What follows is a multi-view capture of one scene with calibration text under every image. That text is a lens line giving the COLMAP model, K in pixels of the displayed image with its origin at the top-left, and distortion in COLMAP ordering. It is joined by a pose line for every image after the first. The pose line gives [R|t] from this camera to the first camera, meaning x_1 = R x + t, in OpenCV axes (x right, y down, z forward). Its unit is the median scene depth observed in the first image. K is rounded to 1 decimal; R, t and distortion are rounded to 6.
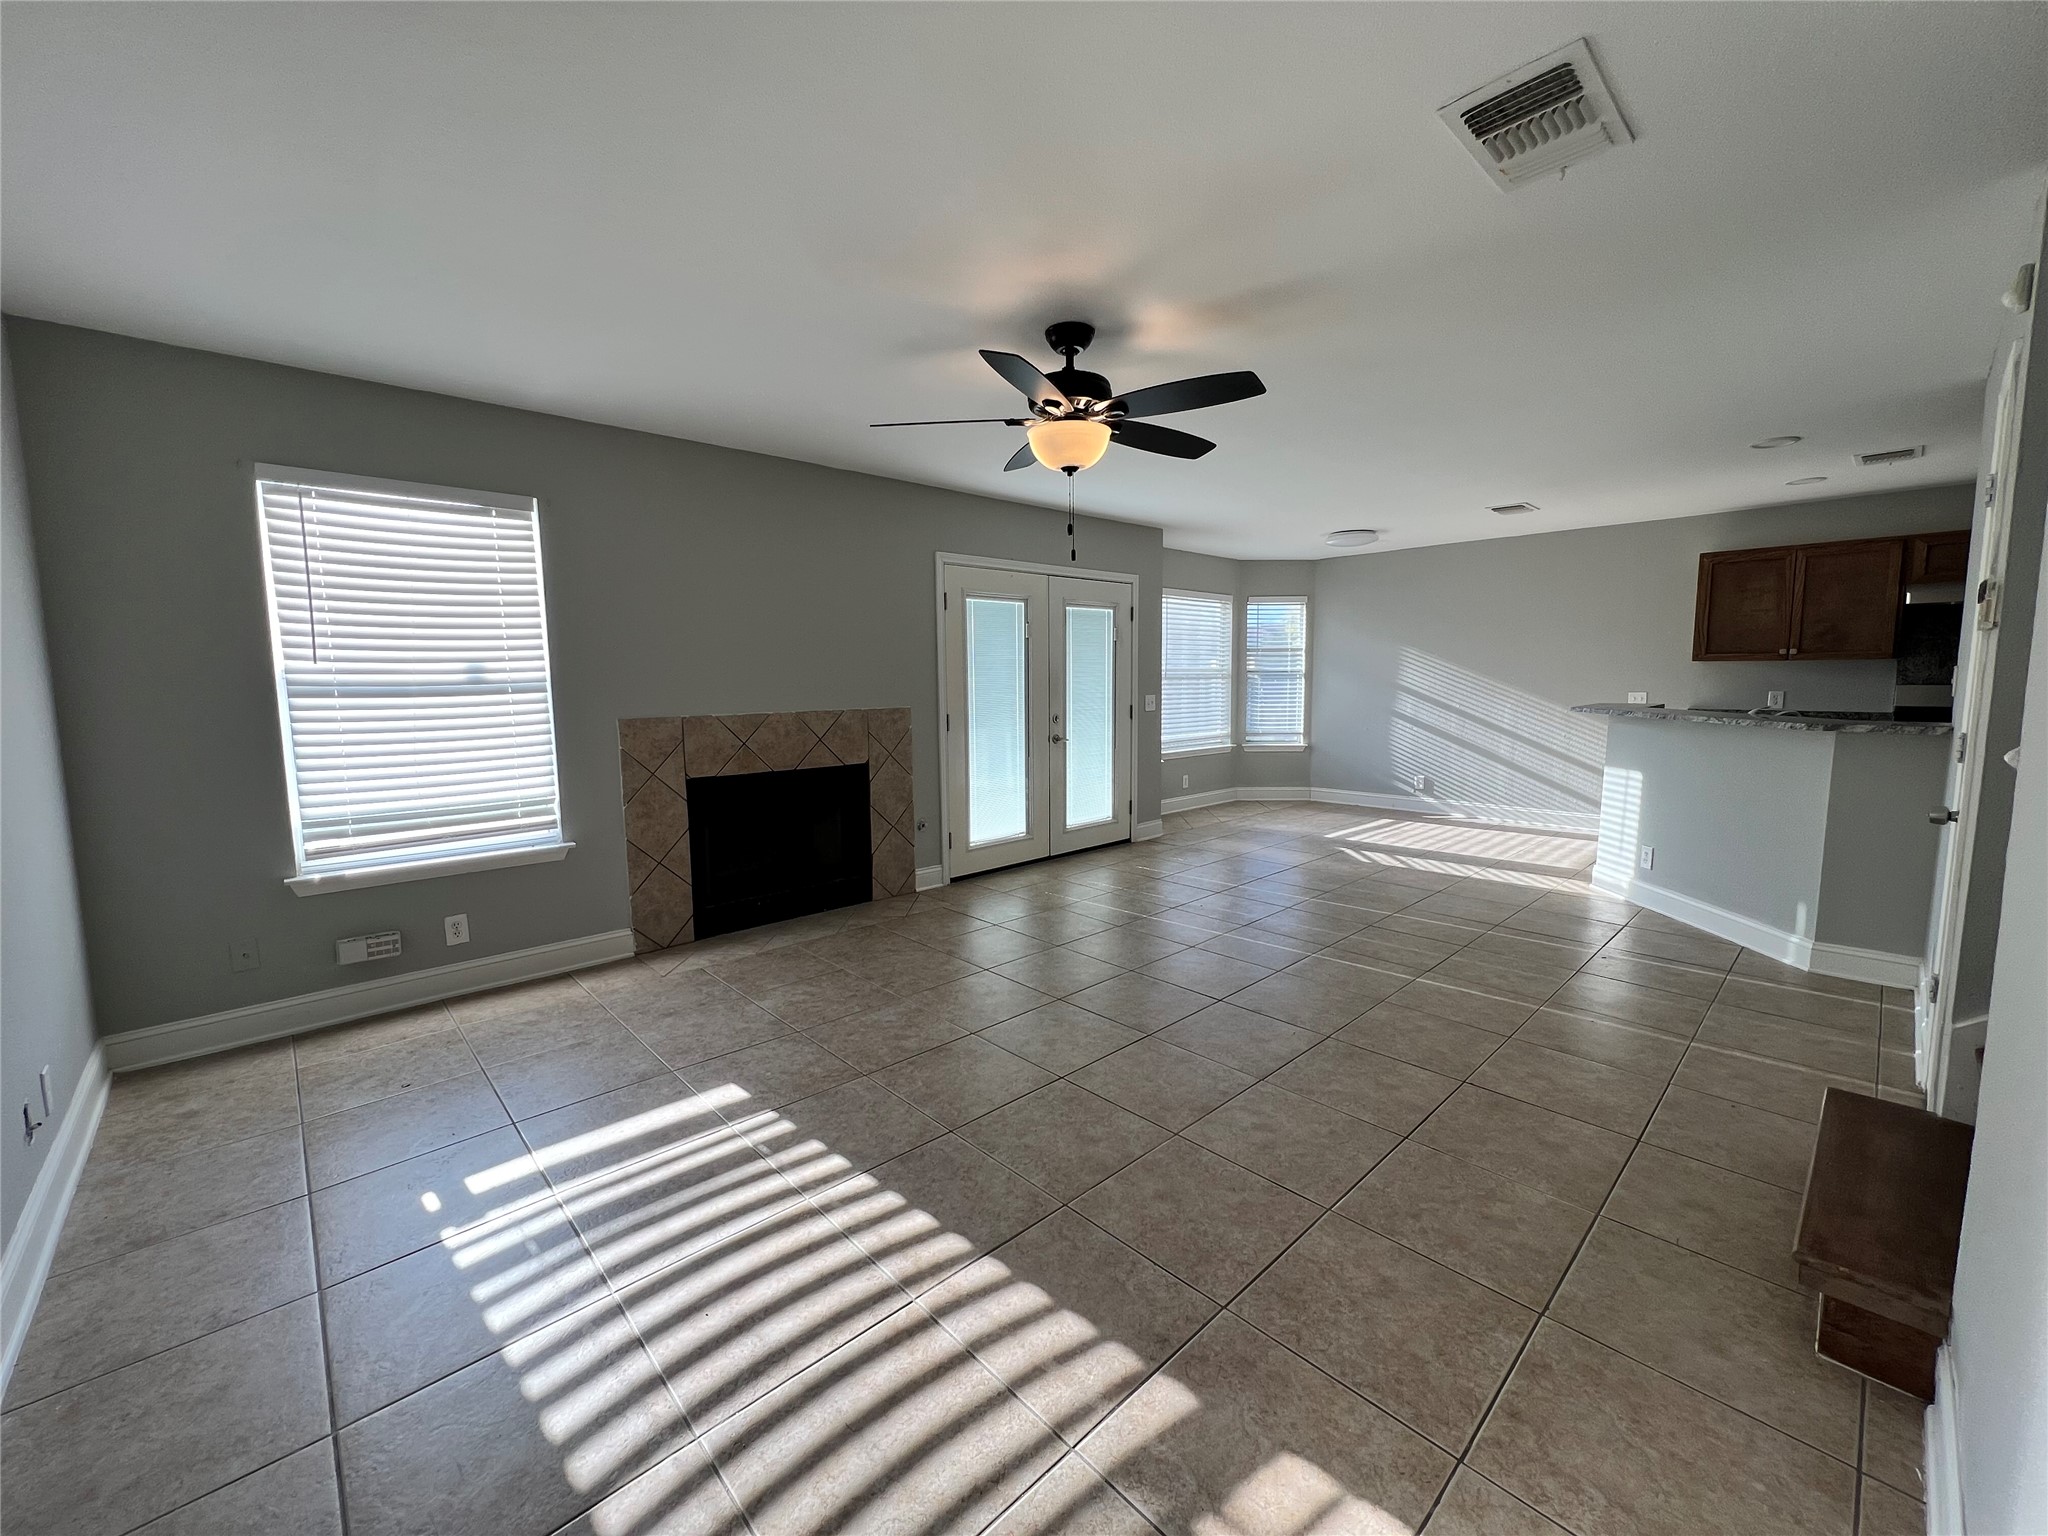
lens RADIAL K [[816.5, 0, 1021.3], [0, 816.5, 761.7], [0, 0, 1]] dist [-0.002744, 0.000289]
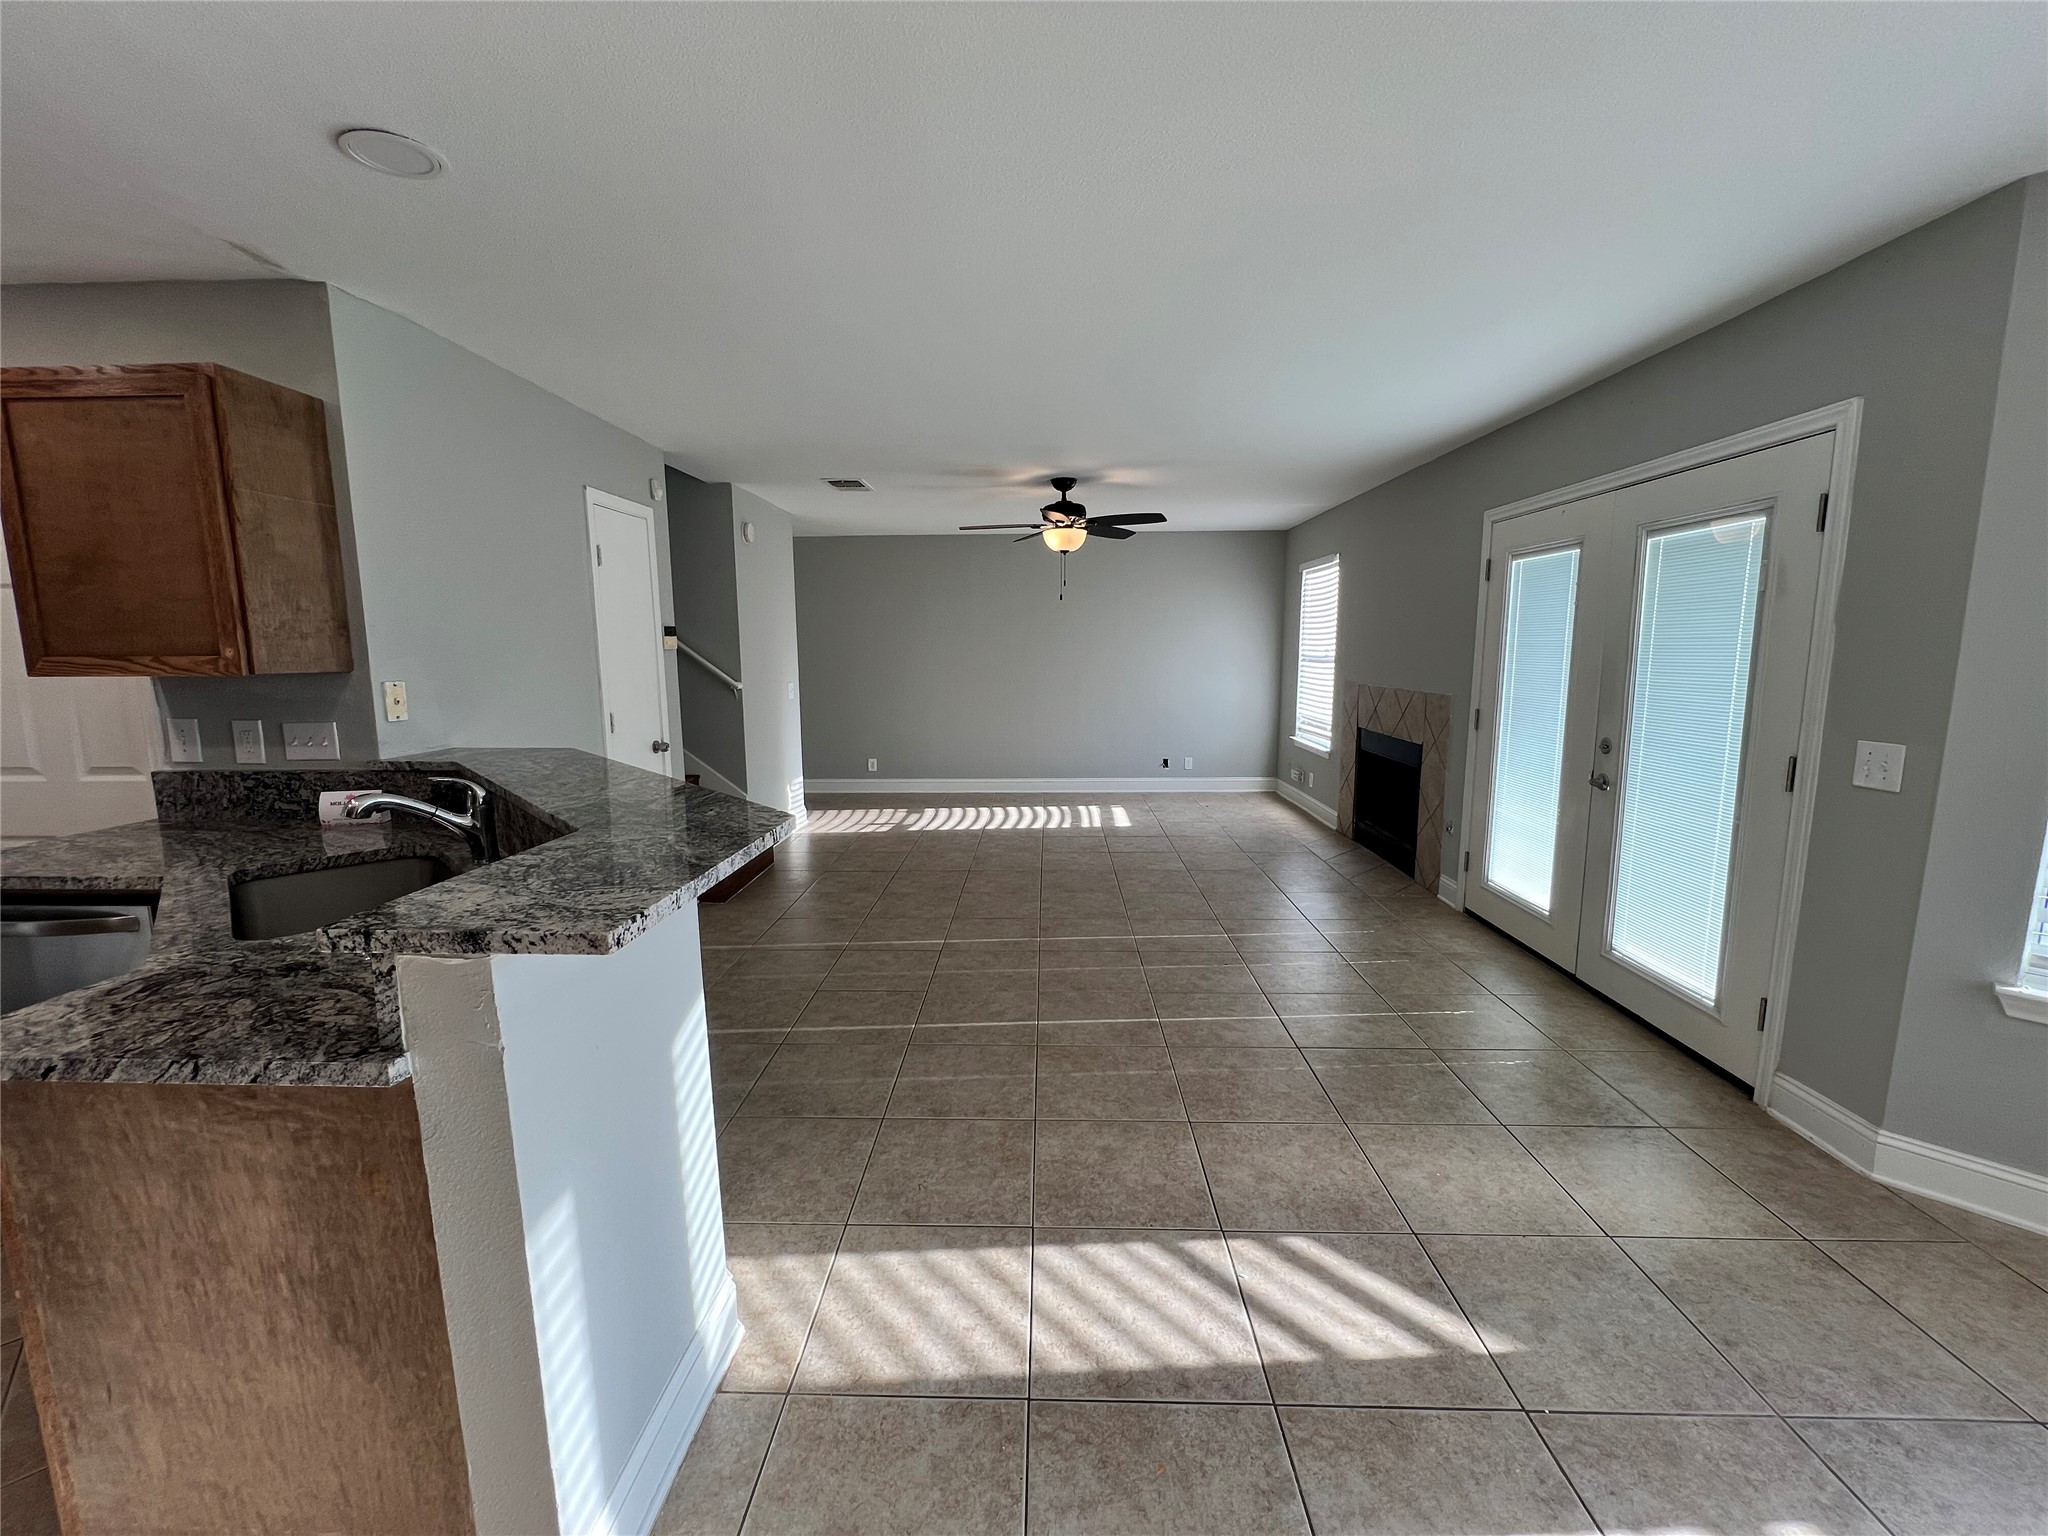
lens RADIAL K [[816.5, 0, 1021.3], [0, 816.5, 761.7], [0, 0, 1]] dist [-0.002744, 0.000289]
pose [[-0.703155, 0.114067, -0.701827, 0.652177], [-0.062785, 0.973232, 0.221082, -0.127539], [0.708259, 0.199519, -0.677172, 0.995635]]
